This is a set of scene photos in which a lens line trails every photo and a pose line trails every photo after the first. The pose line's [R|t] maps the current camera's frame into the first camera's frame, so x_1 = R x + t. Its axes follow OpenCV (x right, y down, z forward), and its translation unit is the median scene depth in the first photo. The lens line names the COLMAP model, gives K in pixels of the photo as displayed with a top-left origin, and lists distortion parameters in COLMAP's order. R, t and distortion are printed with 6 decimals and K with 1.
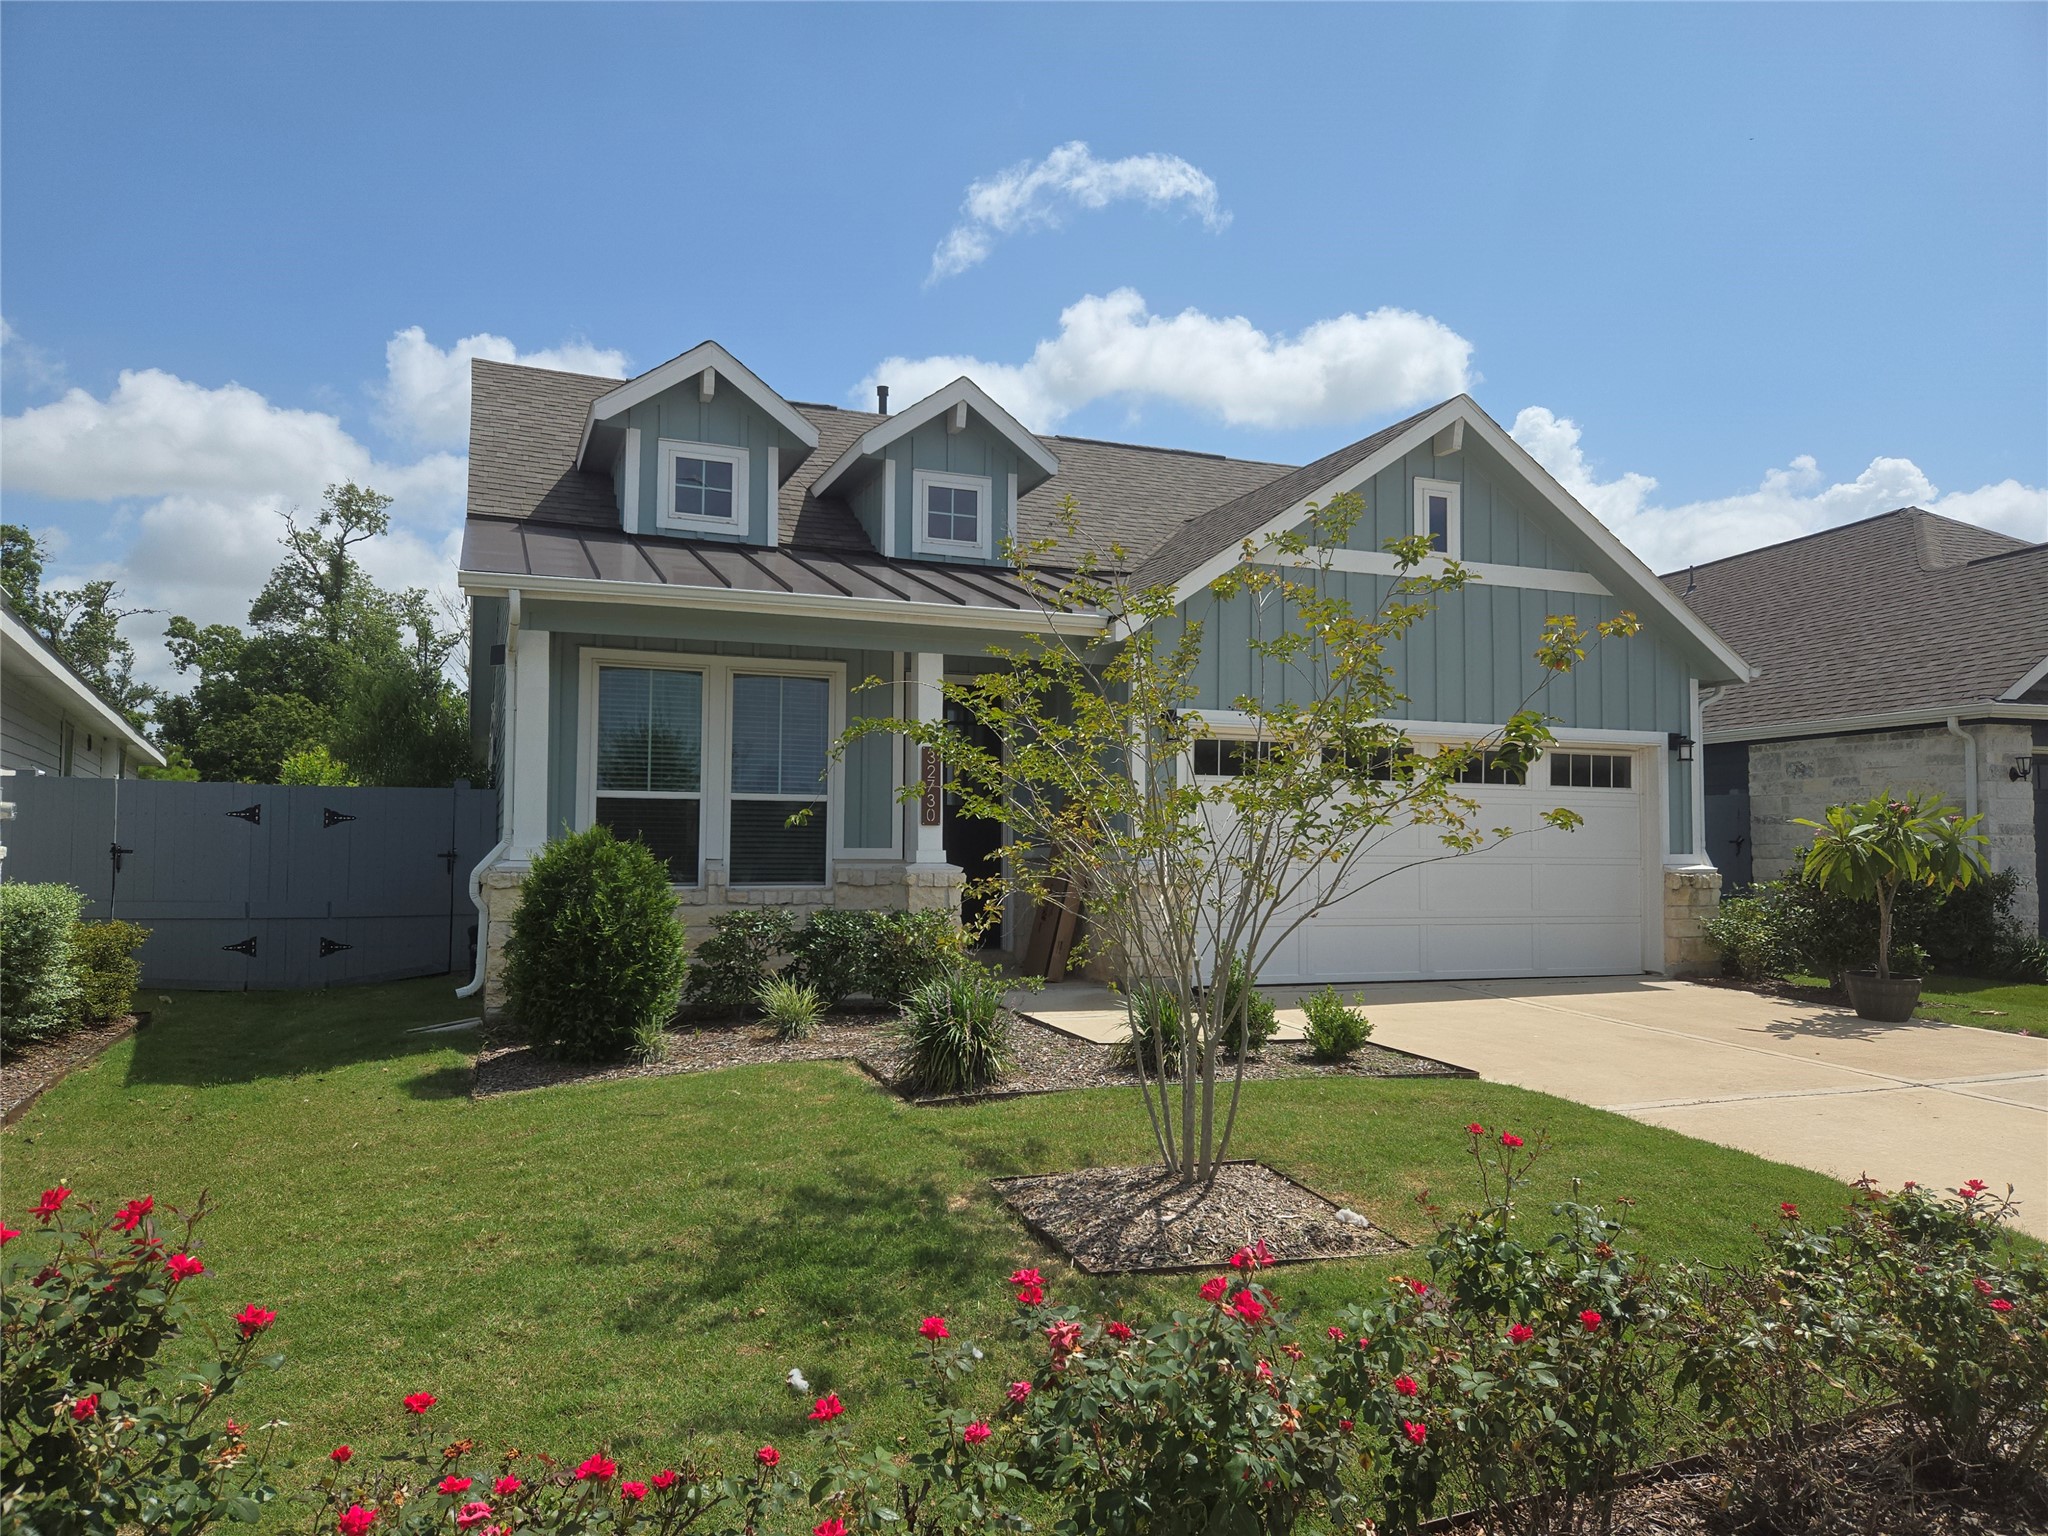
lens RADIAL K [[1352.9, 0, 1016.8], [0, 1352.9, 800.3], [0, 0, 1]] dist [0.072292, -0.056346]
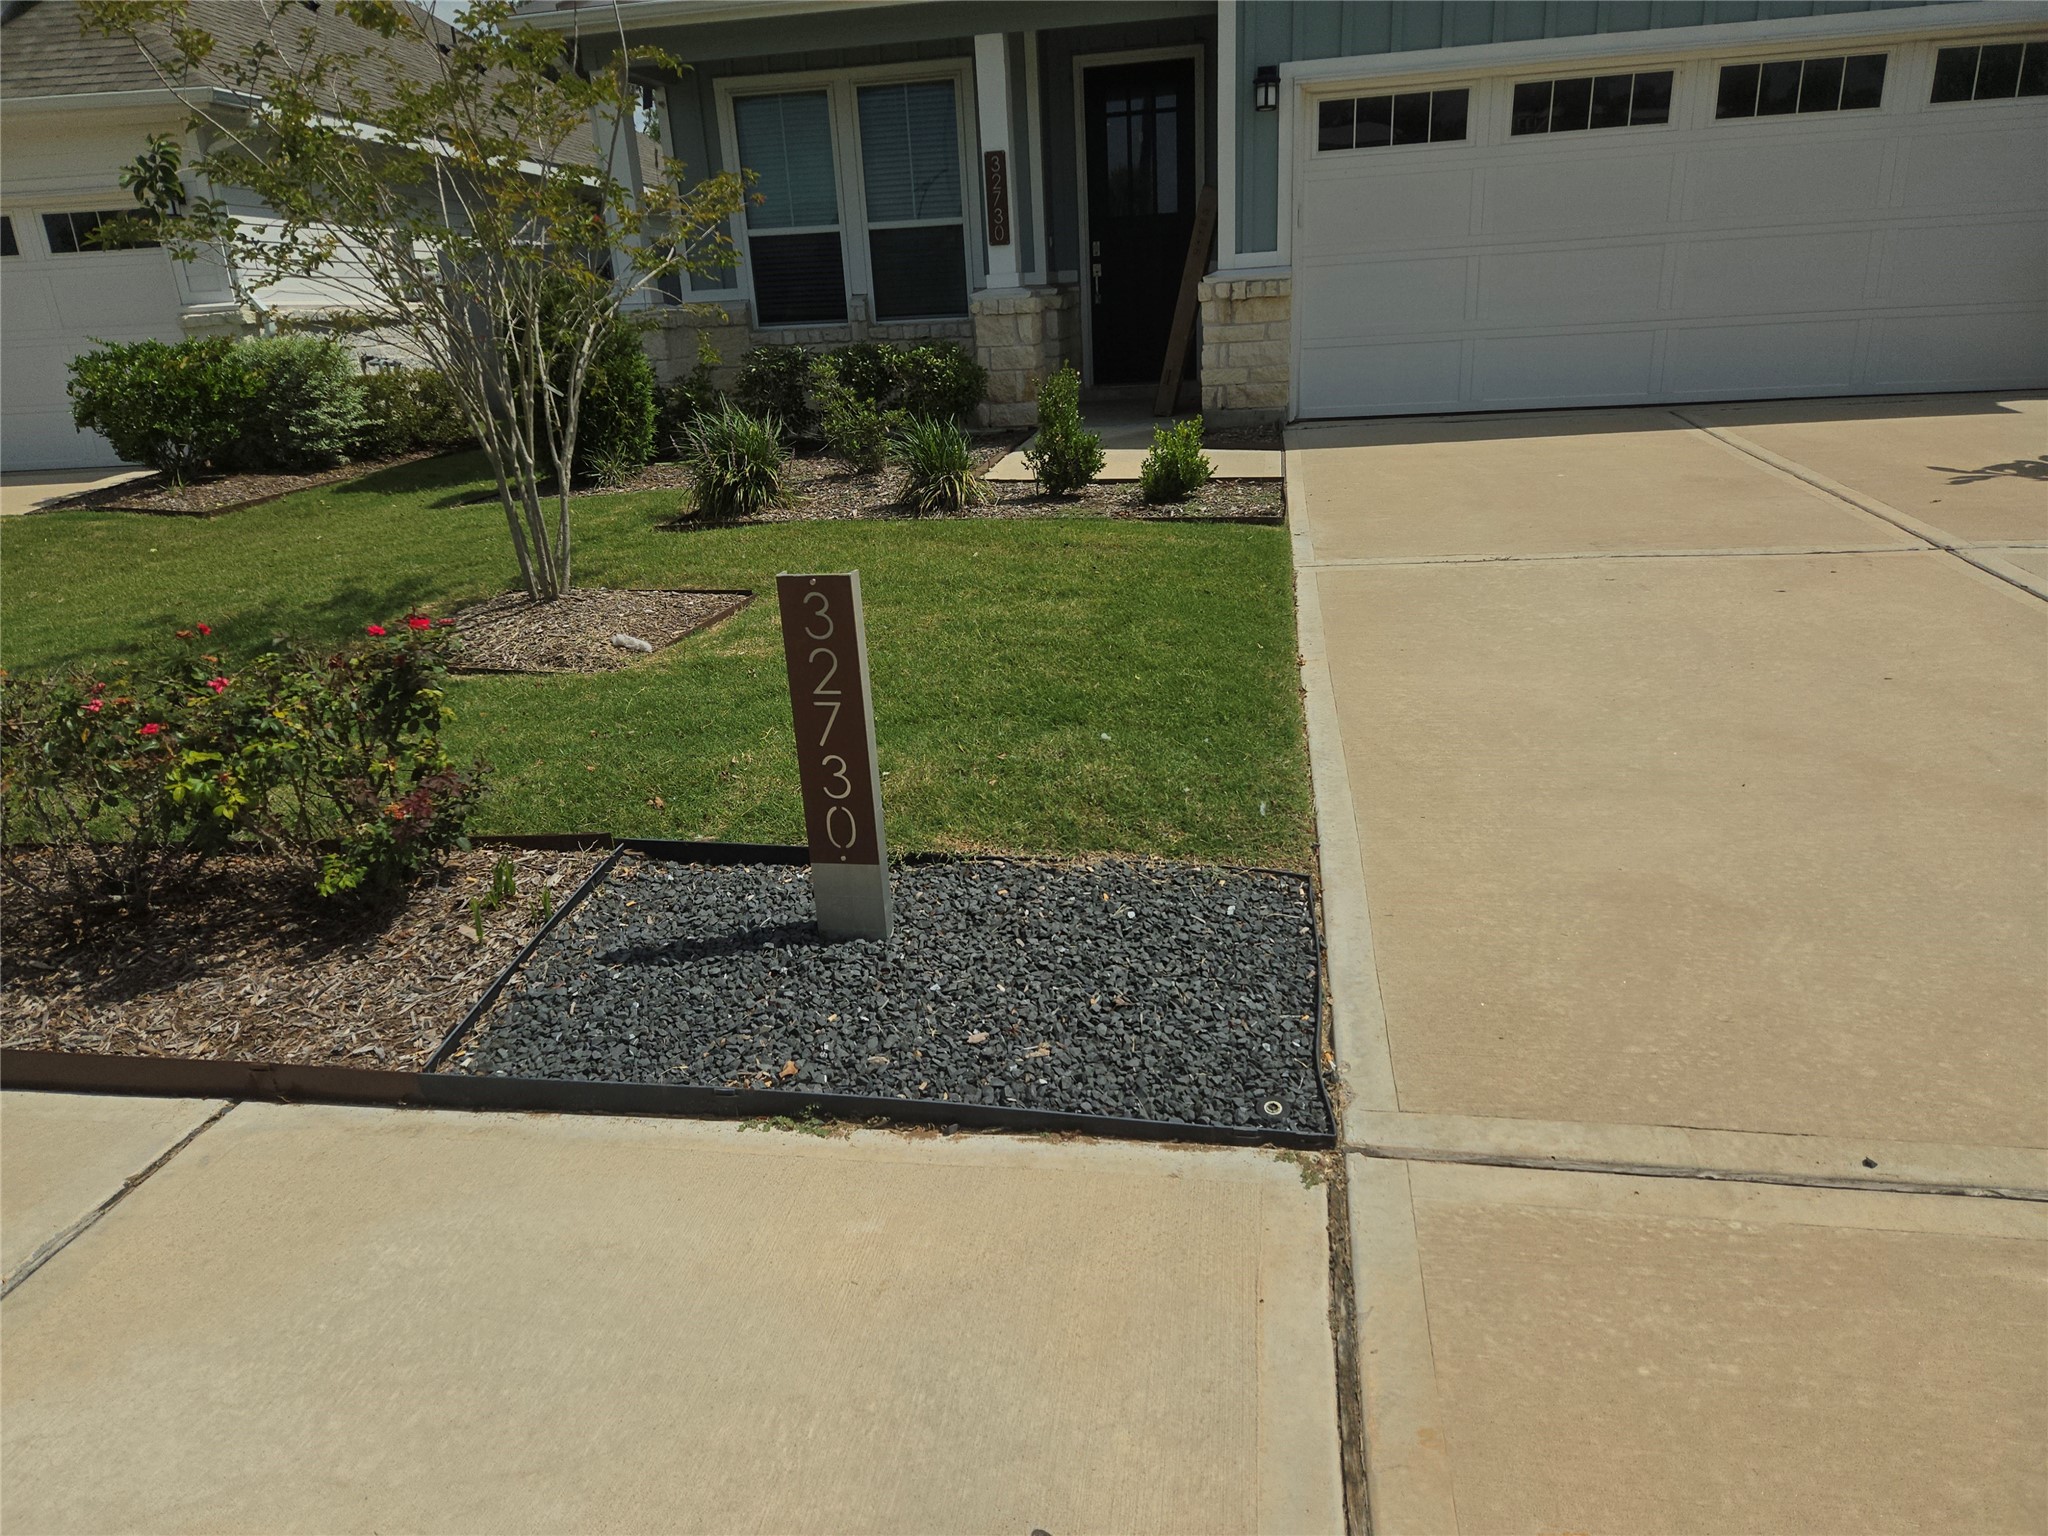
lens RADIAL K [[1352.9, 0, 1025.6], [0, 1352.9, 771.1], [0, 0, 1]] dist [0.072292, -0.056346]
pose [[0.847107, 0.126318, -0.516191, 0.427735], [0.075003, 0.933197, 0.351451, 0.024318], [0.526102, -0.336432, 0.781044, 0.132167]]
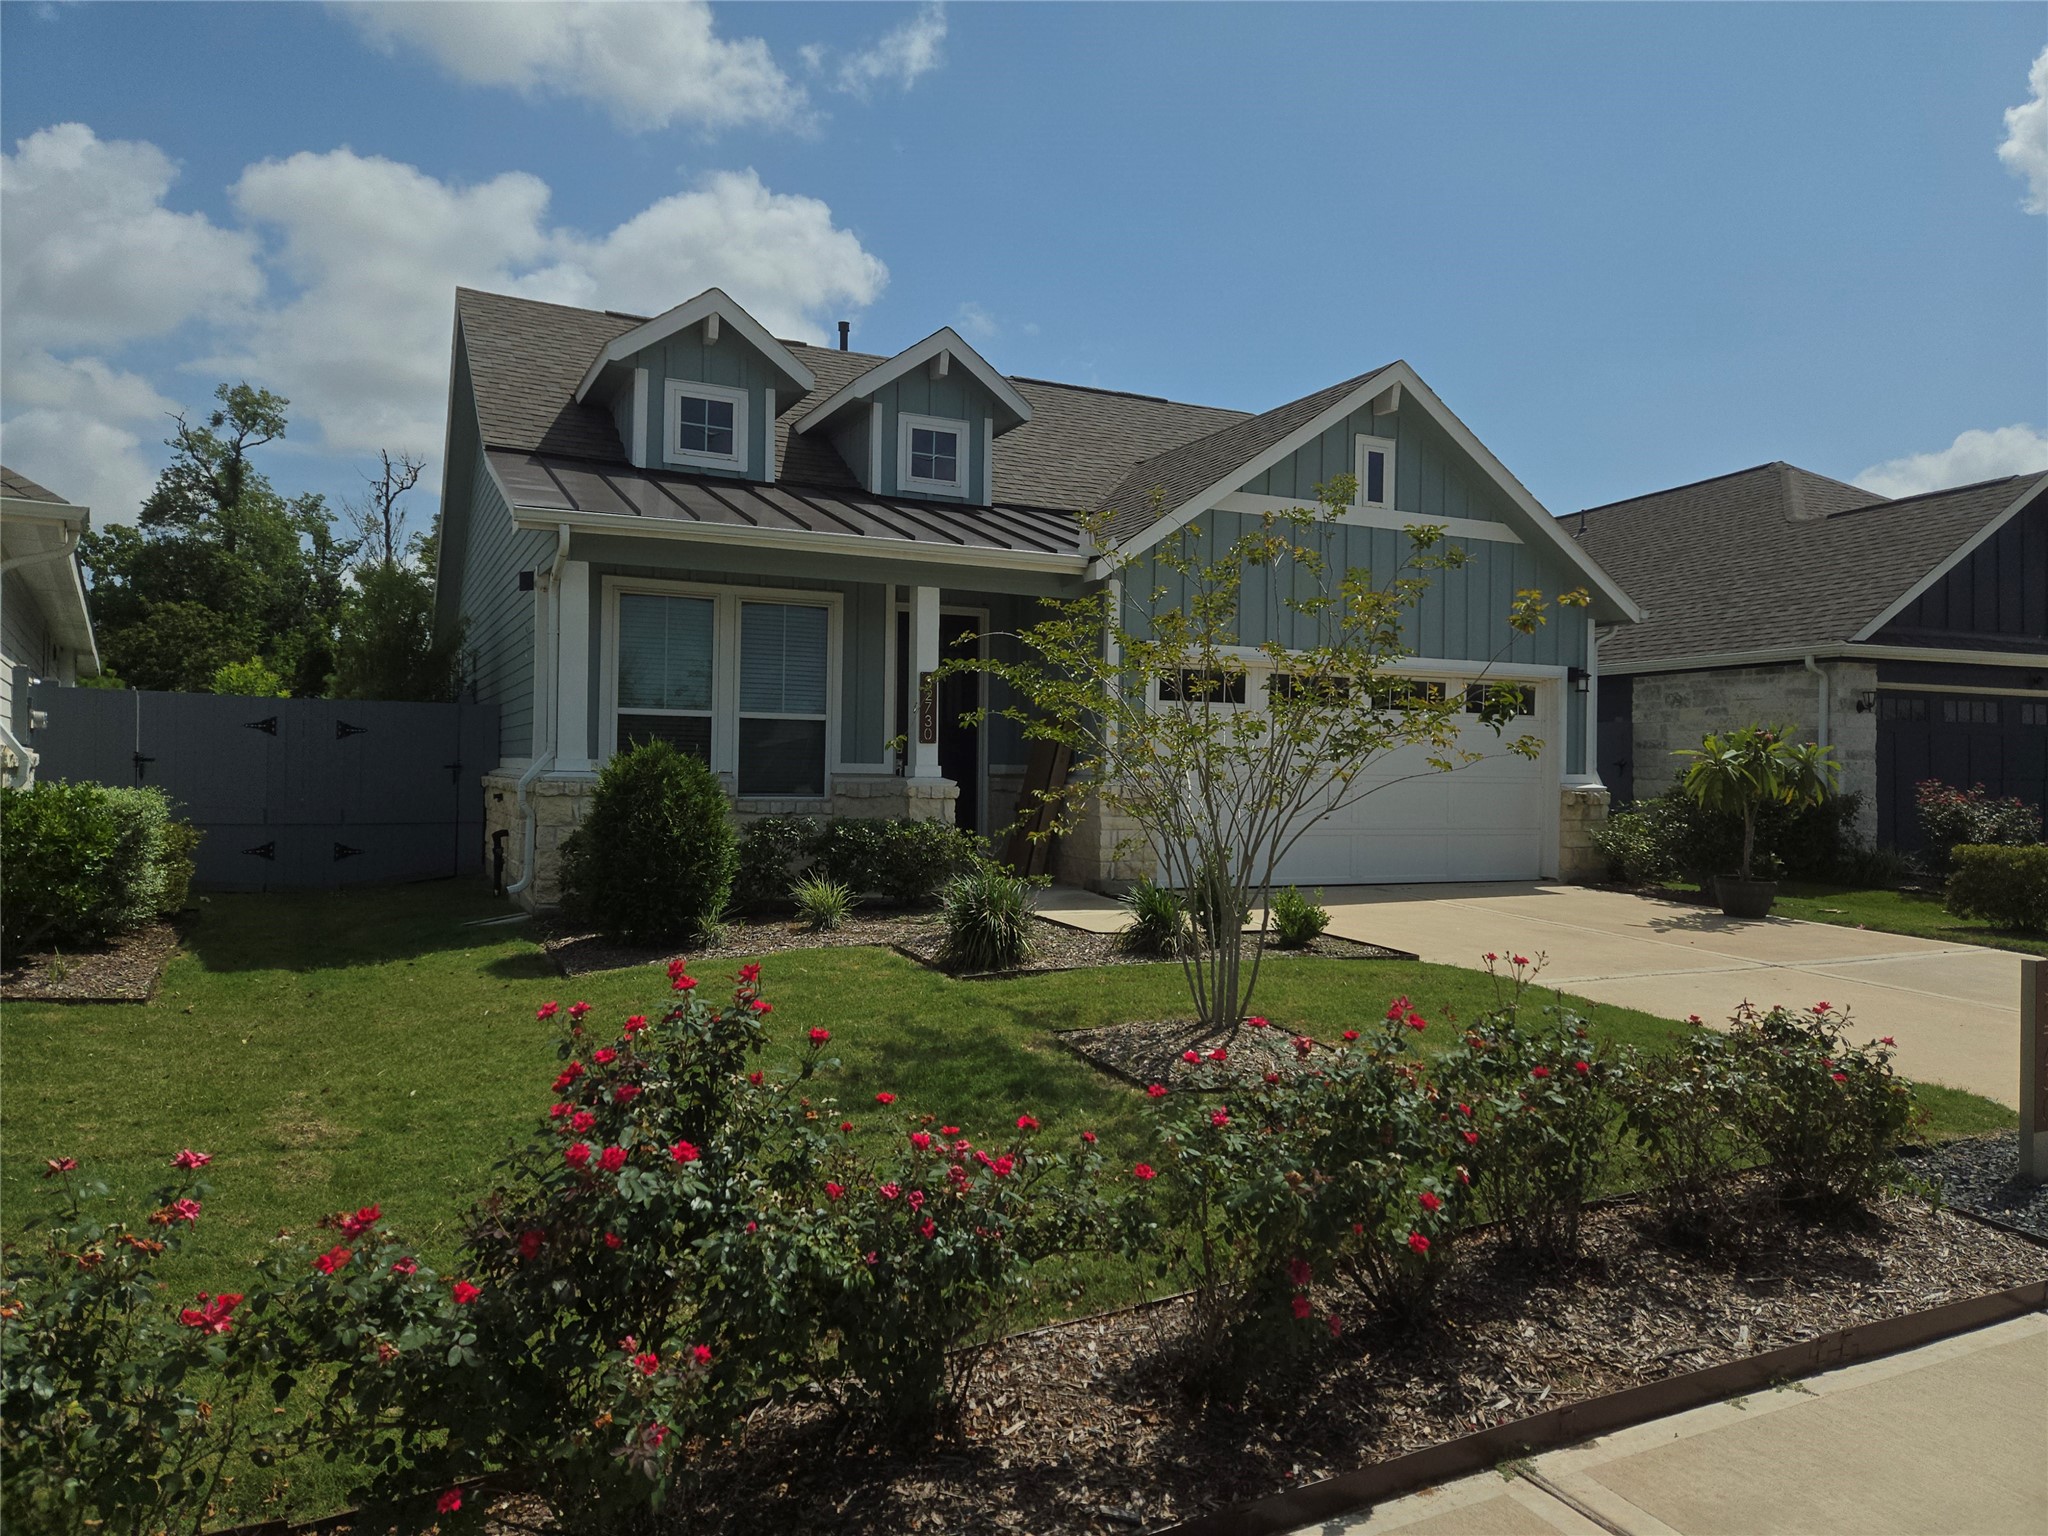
lens RADIAL K [[1352.9, 0, 1003.7], [0, 1352.9, 767.7], [0, 0, 1]] dist [0.072292, -0.056346]
pose [[0.997553, 0.008635, 0.069380, -0.069380], [-0.011101, 0.999317, 0.035245, -0.000862], [-0.069028, -0.035928, 0.996968, -0.097207]]
